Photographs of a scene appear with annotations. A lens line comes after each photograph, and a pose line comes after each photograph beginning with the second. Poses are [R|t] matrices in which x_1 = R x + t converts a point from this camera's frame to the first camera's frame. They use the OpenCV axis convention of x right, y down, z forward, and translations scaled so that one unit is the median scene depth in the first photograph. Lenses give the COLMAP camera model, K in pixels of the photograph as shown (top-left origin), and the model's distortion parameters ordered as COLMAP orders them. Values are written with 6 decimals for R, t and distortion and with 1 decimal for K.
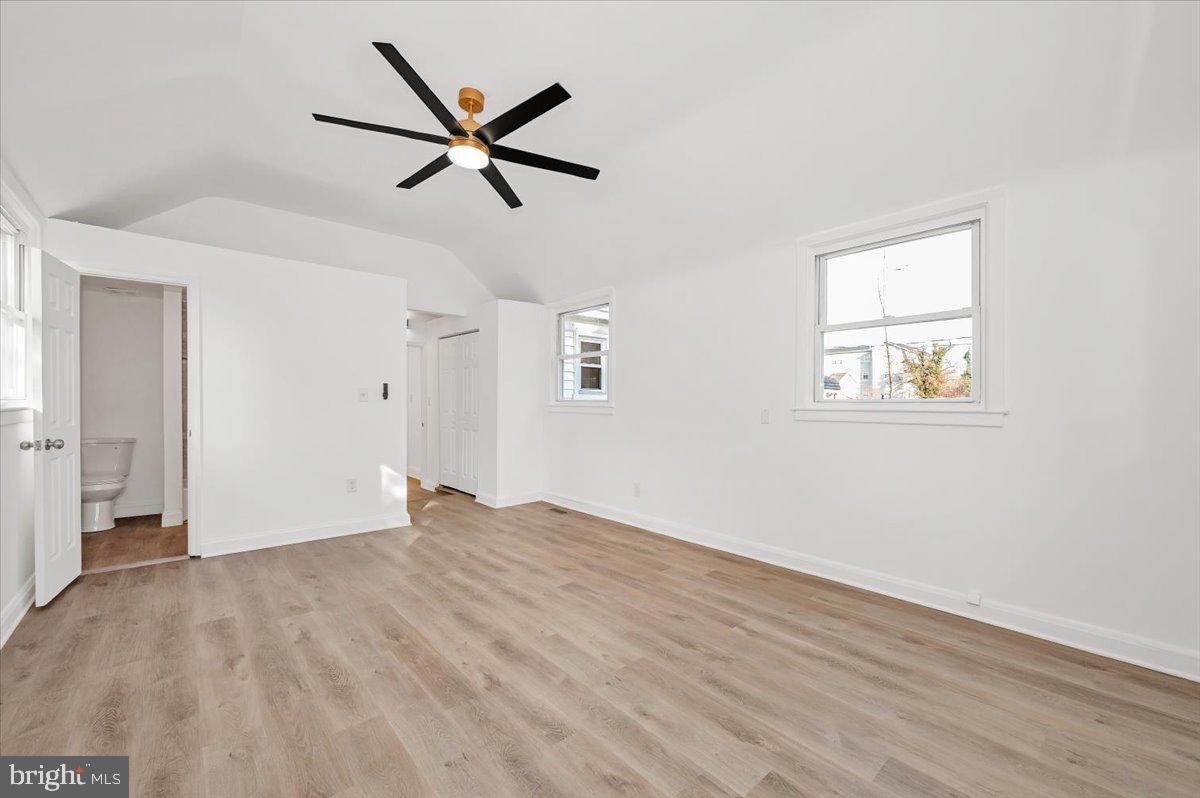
lens RADIAL K [[490.7, 0, 600.1], [0, 490.7, 397.3], [0, 0, 1]] dist [-0.003495, 0.001522]
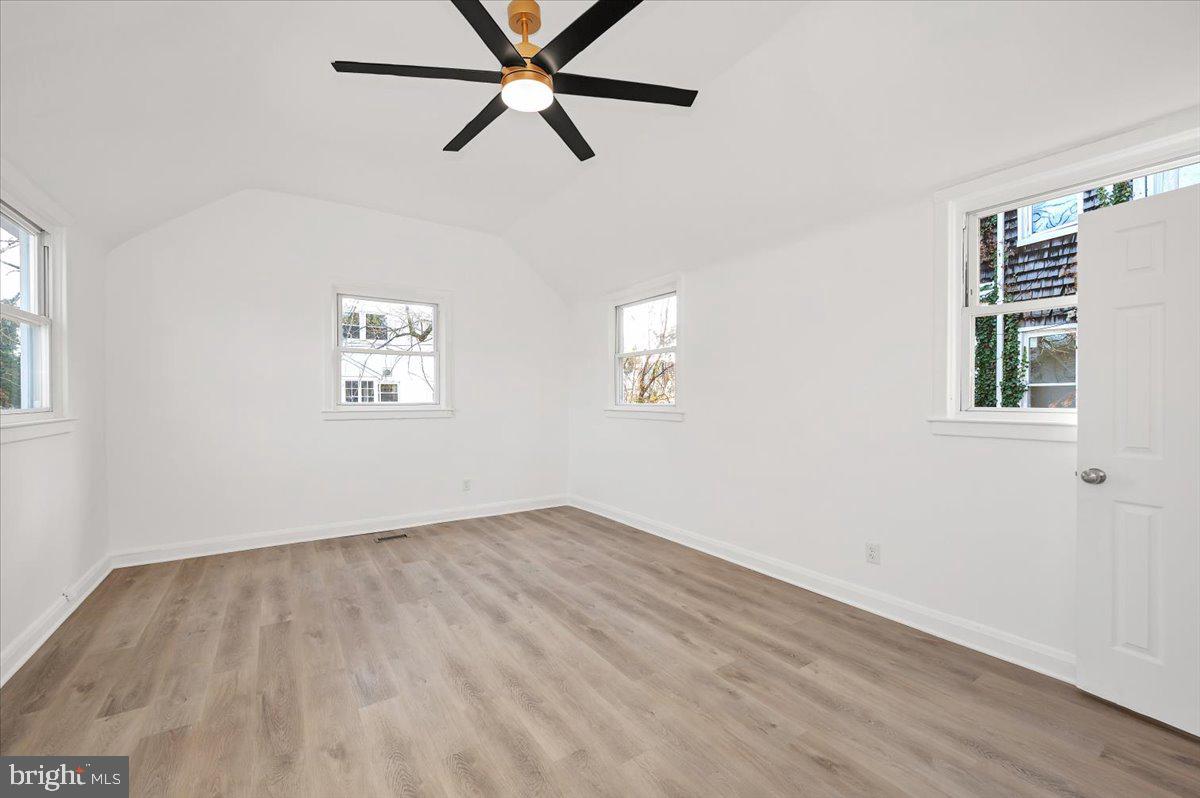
lens RADIAL K [[490.7, 0, 596.6], [0, 490.7, 402.1], [0, 0, 1]] dist [-0.003495, 0.001522]
pose [[-0.991878, -0.001730, 0.127181, -0.552602], [-0.001334, 0.999994, 0.003196, -0.016447], [-0.127186, 0.003000, -0.991874, 2.043774]]
